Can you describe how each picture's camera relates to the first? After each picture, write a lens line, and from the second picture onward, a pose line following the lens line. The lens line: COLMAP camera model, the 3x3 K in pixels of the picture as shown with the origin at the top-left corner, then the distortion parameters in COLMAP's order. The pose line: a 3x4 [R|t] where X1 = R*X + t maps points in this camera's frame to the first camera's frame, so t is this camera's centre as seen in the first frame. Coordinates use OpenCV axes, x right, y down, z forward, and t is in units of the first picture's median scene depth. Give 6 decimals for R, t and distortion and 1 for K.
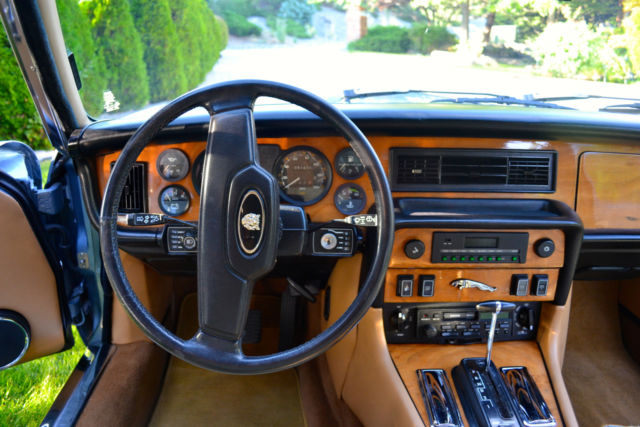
lens RADIAL K [[517.2, 0, 320.0], [0, 517.2, 213.5], [0, 0, 1]] dist [-0.068433, -0.004418]
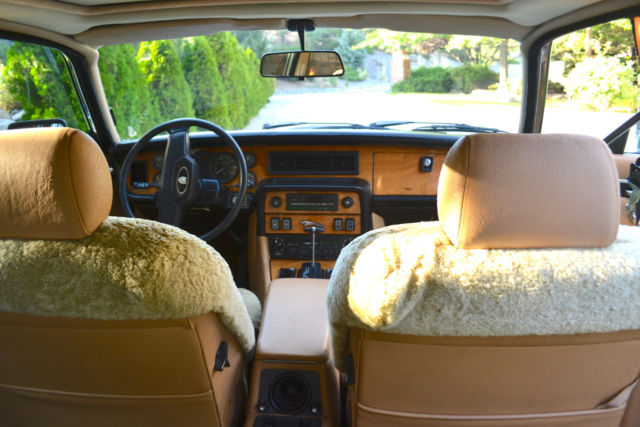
lens RADIAL K [[512.7, 0, 320.0], [0, 512.7, 213.5], [0, 0, 1]] dist [-0.055370, 0.004792]
pose [[0.994188, -0.010306, -0.107167, 0.060398], [0.002121, 0.997090, -0.076207, 0.028251], [0.107640, 0.075537, 0.991316, -0.099024]]
